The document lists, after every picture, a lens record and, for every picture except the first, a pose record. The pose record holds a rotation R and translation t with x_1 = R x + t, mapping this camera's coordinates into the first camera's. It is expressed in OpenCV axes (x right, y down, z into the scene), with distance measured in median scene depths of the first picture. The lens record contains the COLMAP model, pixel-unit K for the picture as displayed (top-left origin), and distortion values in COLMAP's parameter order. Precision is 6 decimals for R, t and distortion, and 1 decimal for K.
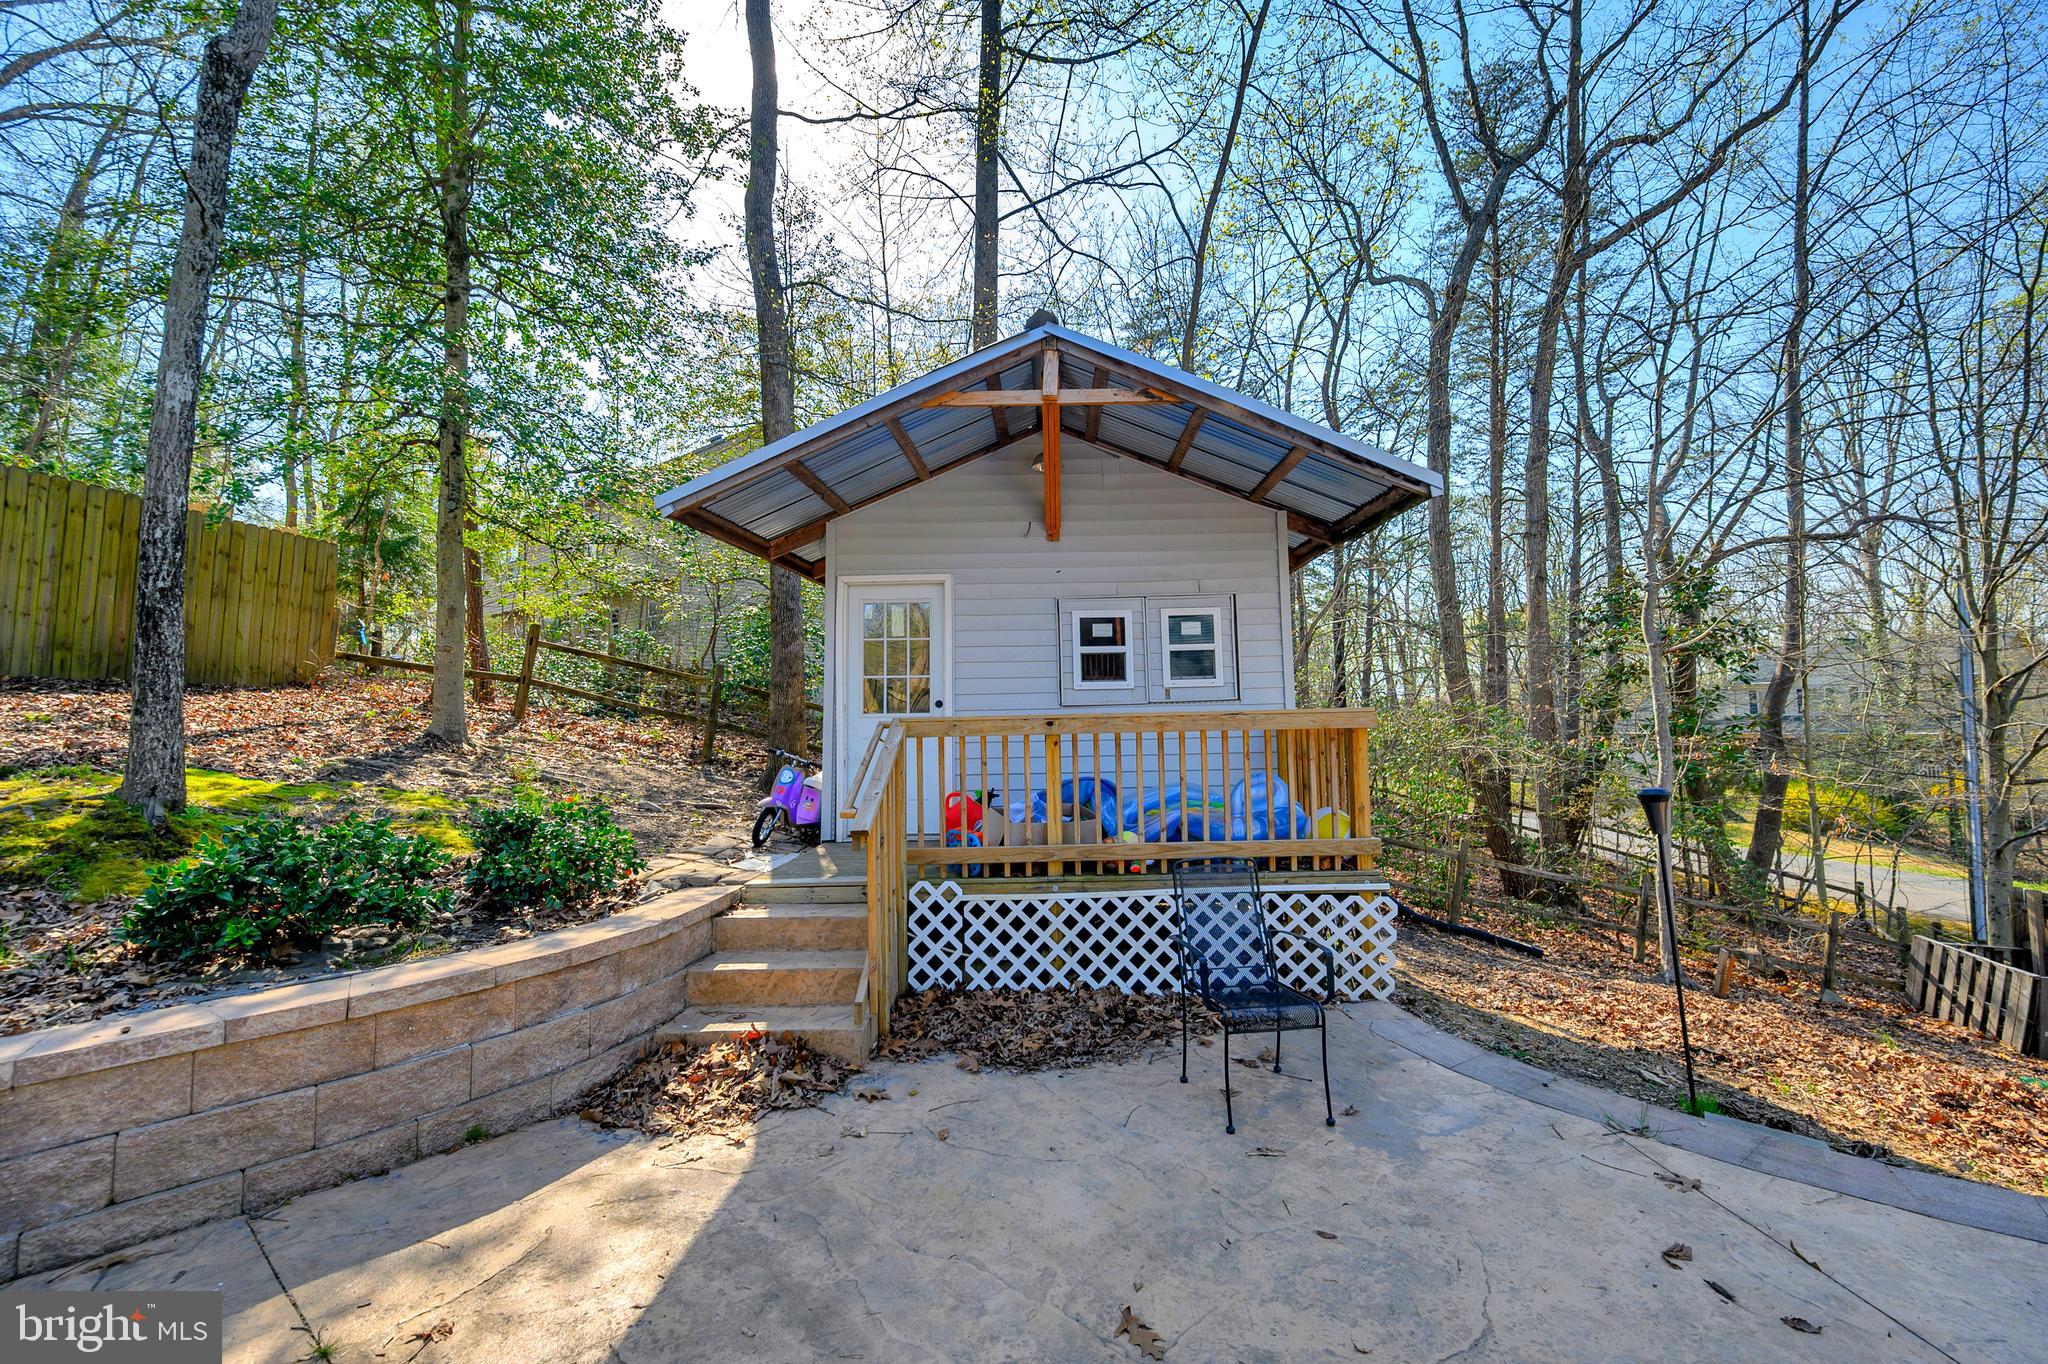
lens RADIAL K [[833.5, 0, 1024.1], [0, 833.5, 633.0], [0, 0, 1]] dist [-0.001128, -0.000161]
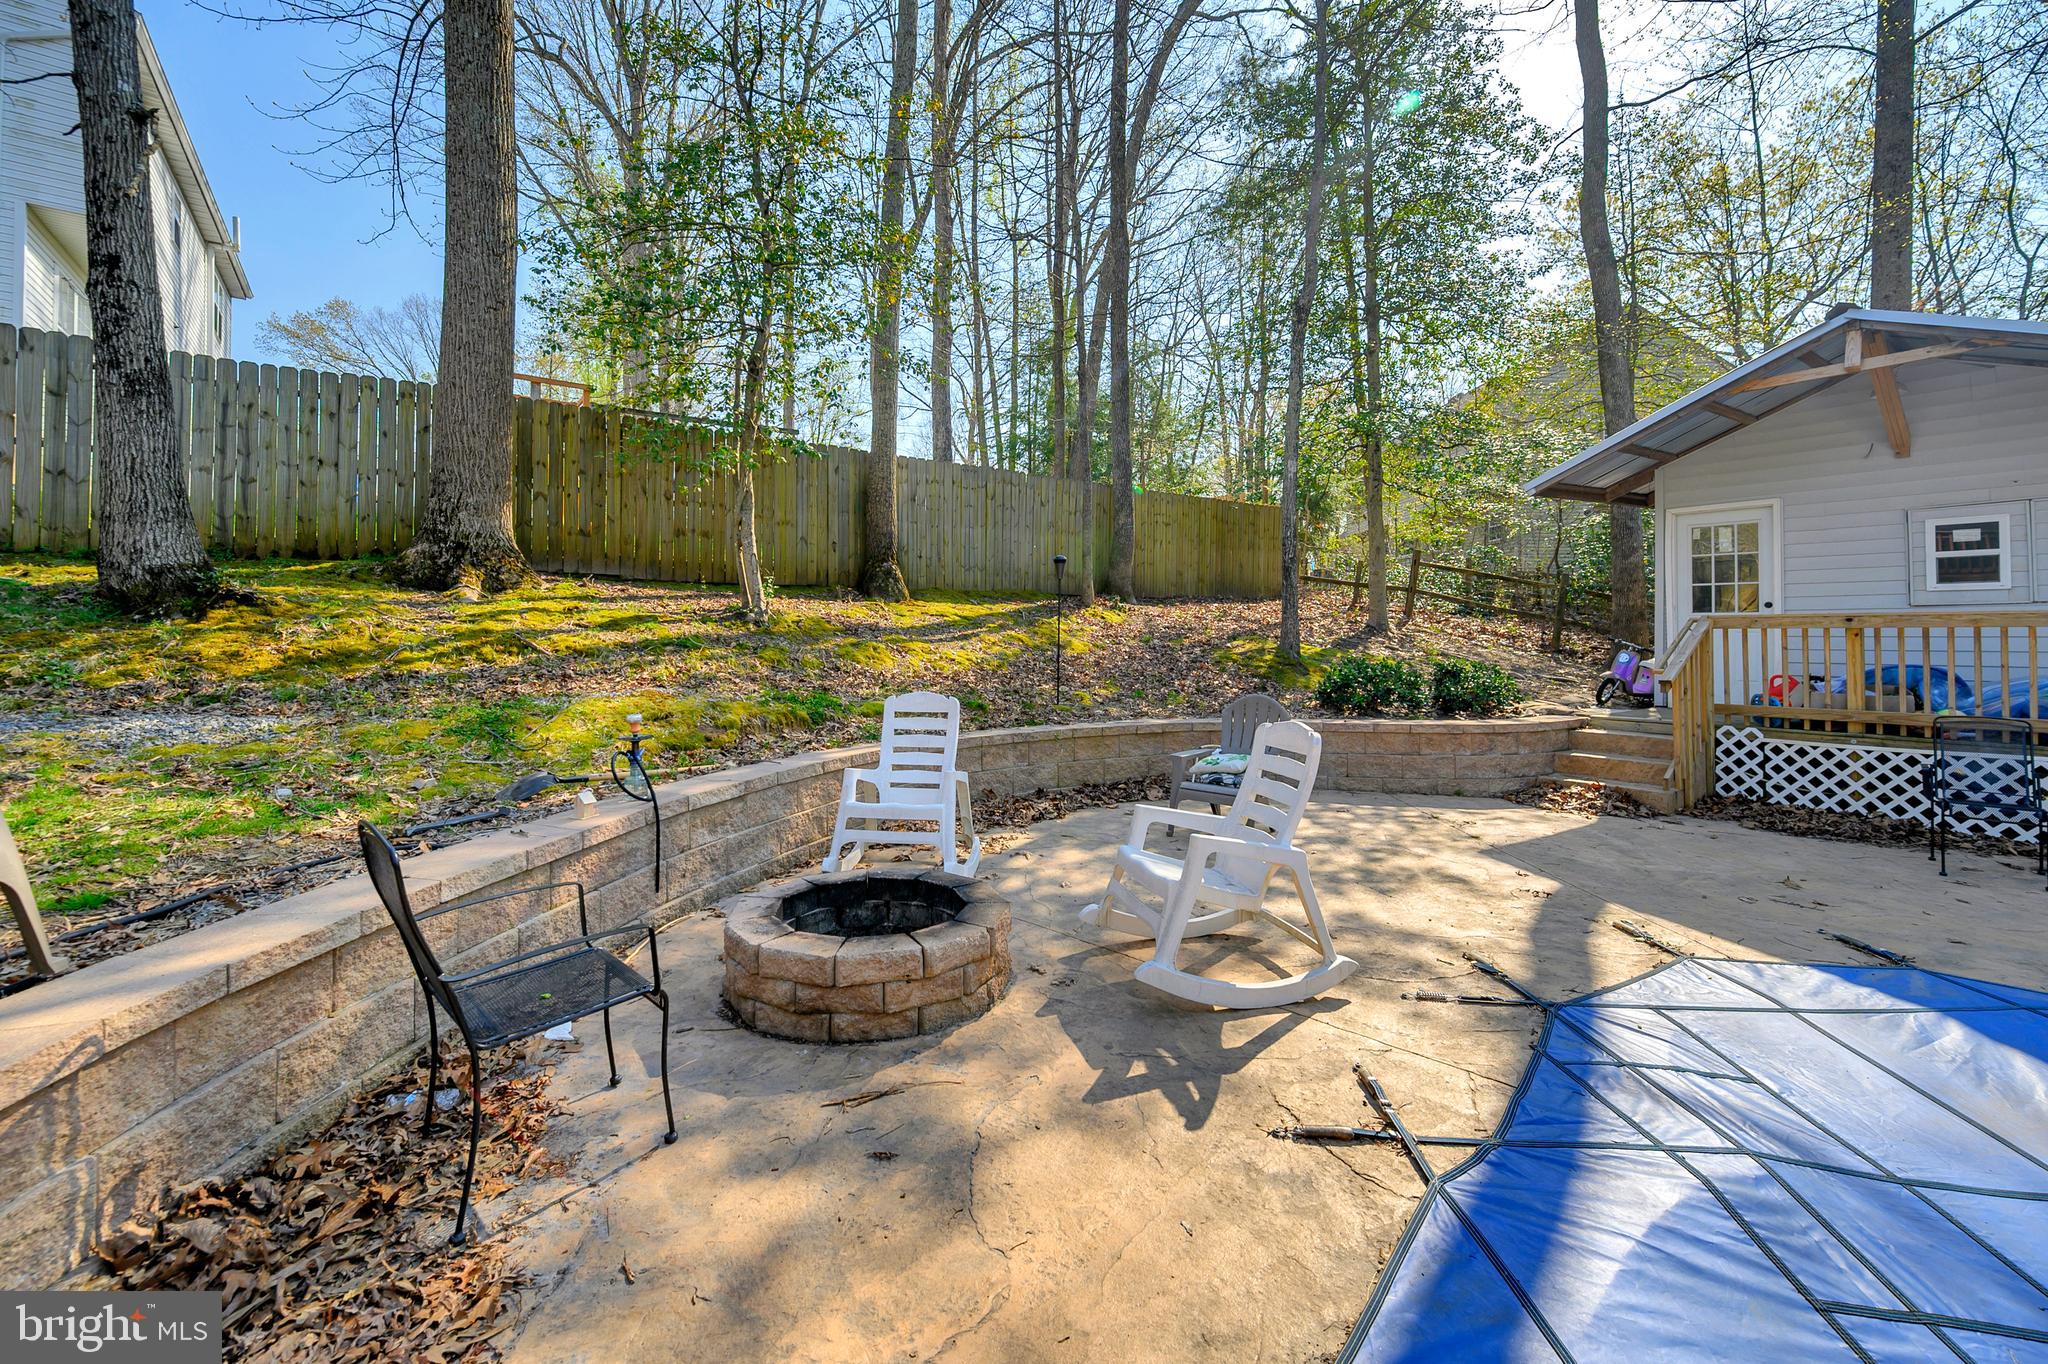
lens RADIAL K [[833.5, 0, 1024.1], [0, 833.5, 633.0], [0, 0, 1]] dist [-0.001128, -0.000161]
pose [[0.605813, 0.017687, -0.795410, 0.288961], [0.077347, 0.993708, 0.081007, -0.079876], [0.791838, -0.110598, 0.600634, -0.841844]]
